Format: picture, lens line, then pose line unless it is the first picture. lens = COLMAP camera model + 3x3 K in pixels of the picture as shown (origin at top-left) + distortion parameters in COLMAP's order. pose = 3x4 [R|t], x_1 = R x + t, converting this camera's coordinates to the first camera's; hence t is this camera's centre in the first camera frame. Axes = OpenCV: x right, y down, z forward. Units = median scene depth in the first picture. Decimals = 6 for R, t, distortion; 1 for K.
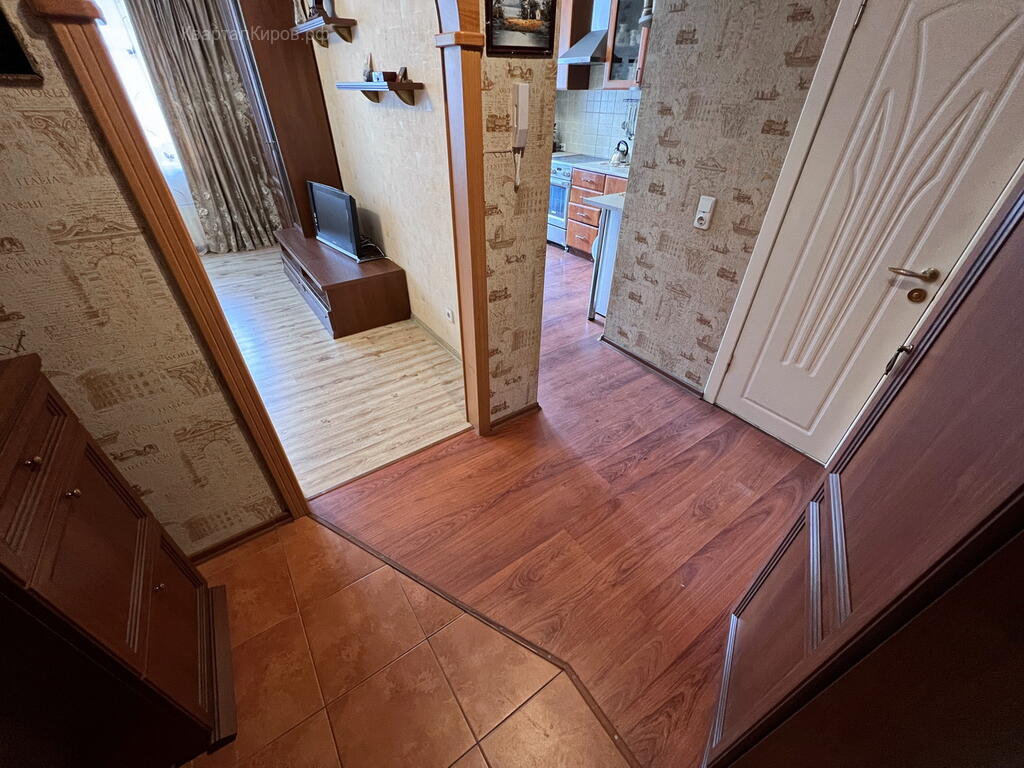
lens RADIAL K [[412.2, 0, 511.2], [0, 412.2, 386.0], [0, 0, 1]] dist [-0.002289, 0.000166]
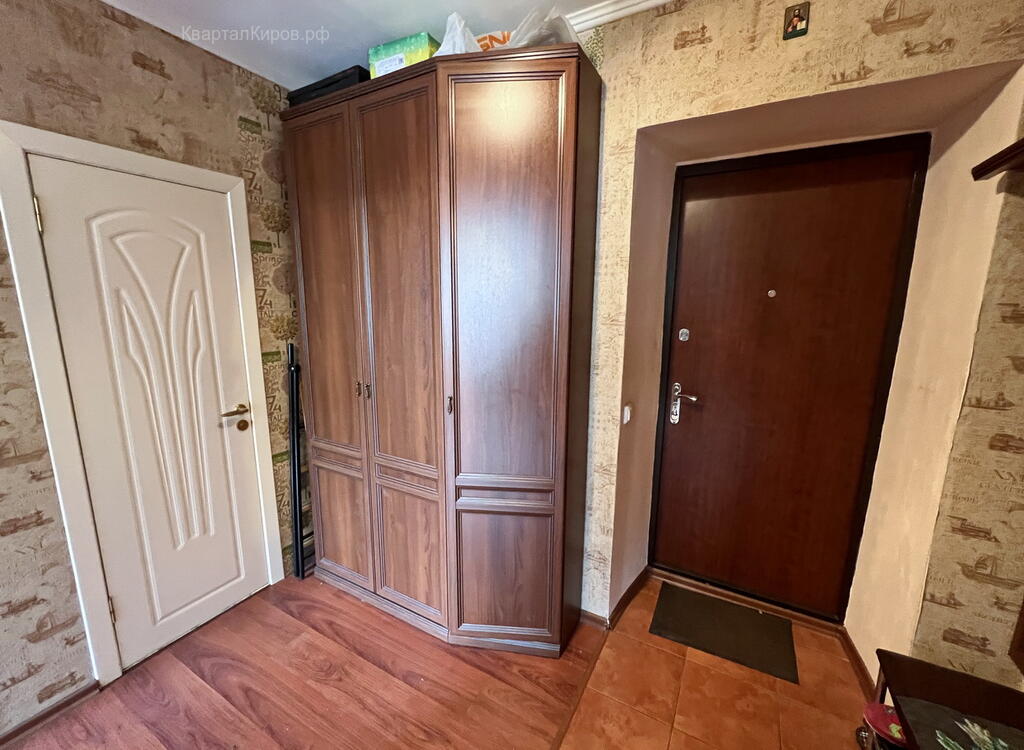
lens RADIAL K [[412.2, 0, 513.5], [0, 412.2, 374.5], [0, 0, 1]] dist [-0.002289, 0.000166]
pose [[-0.438186, -0.170918, 0.882485, -0.329924], [0.518079, 0.754267, 0.403330, -0.291202], [-0.734566, 0.633930, -0.241960, 0.415065]]
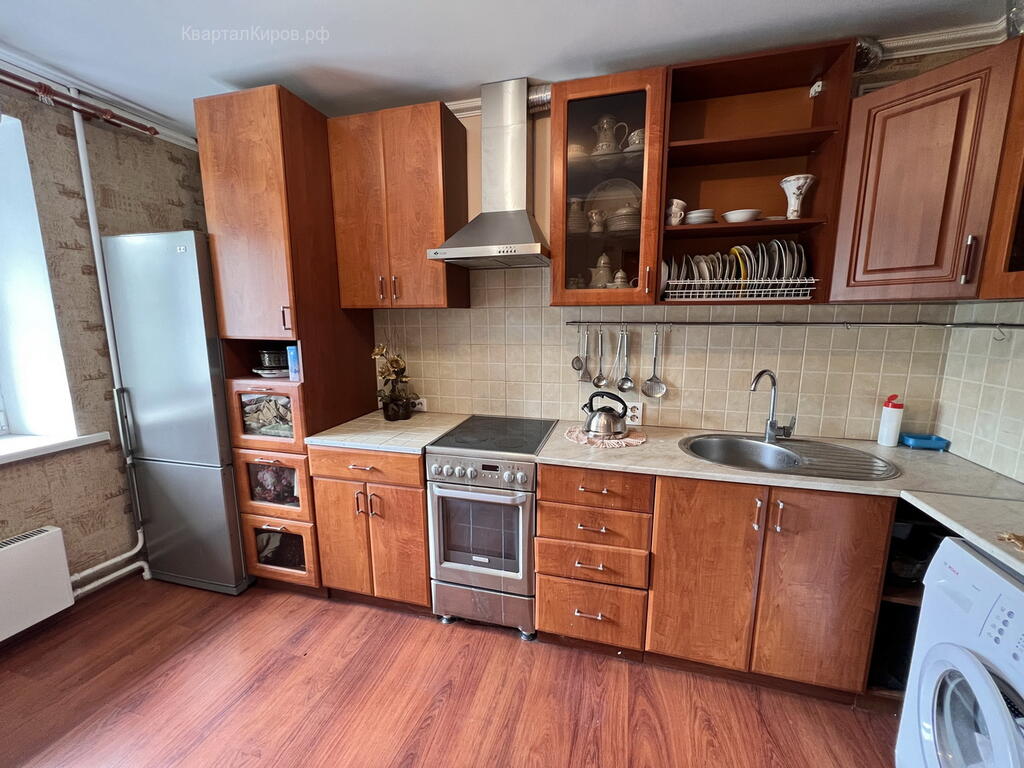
lens RADIAL K [[412.2, 0, 514.8], [0, 412.2, 384.9], [0, 0, 1]] dist [-0.002289, 0.000166]
pose [[0.773034, -0.111509, 0.624487, -0.209727], [0.377948, 0.871593, -0.312219, -0.896651], [-0.509484, 0.477379, 0.715915, 1.279880]]
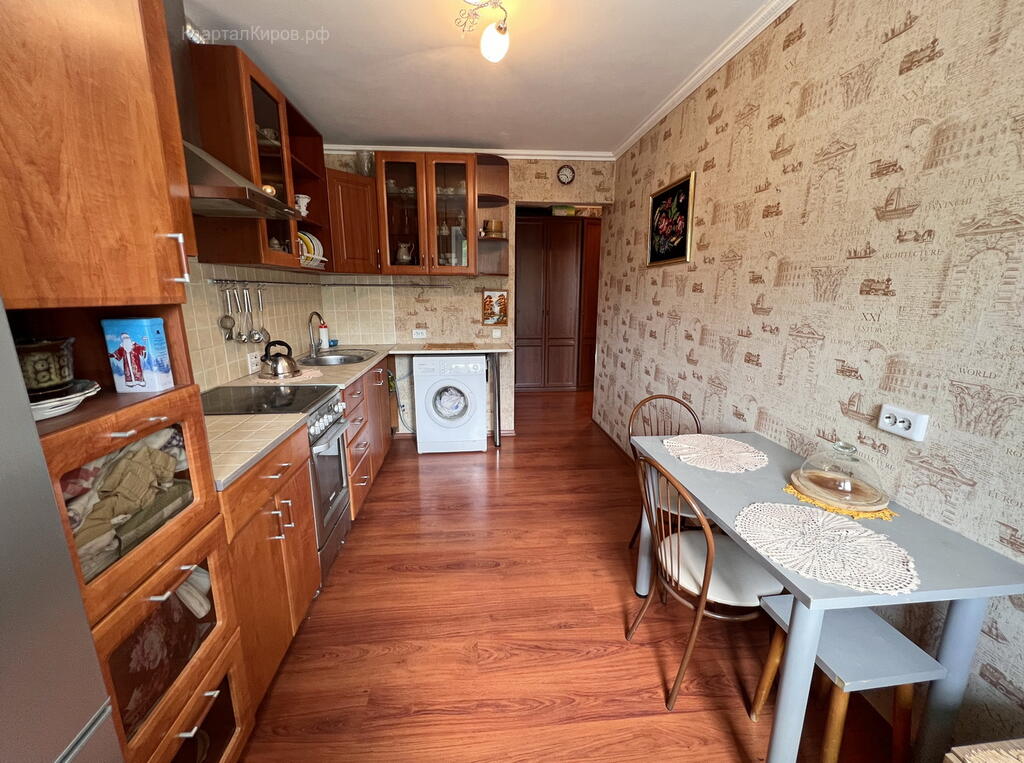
lens RADIAL K [[412.2, 0, 514.3], [0, 412.2, 378.7], [0, 0, 1]] dist [-0.002289, 0.000166]
pose [[-0.872675, -0.111551, 0.475389, -0.542130], [0.279418, 0.684333, 0.673509, -1.558206], [-0.400455, 0.720586, -0.566031, 2.245735]]
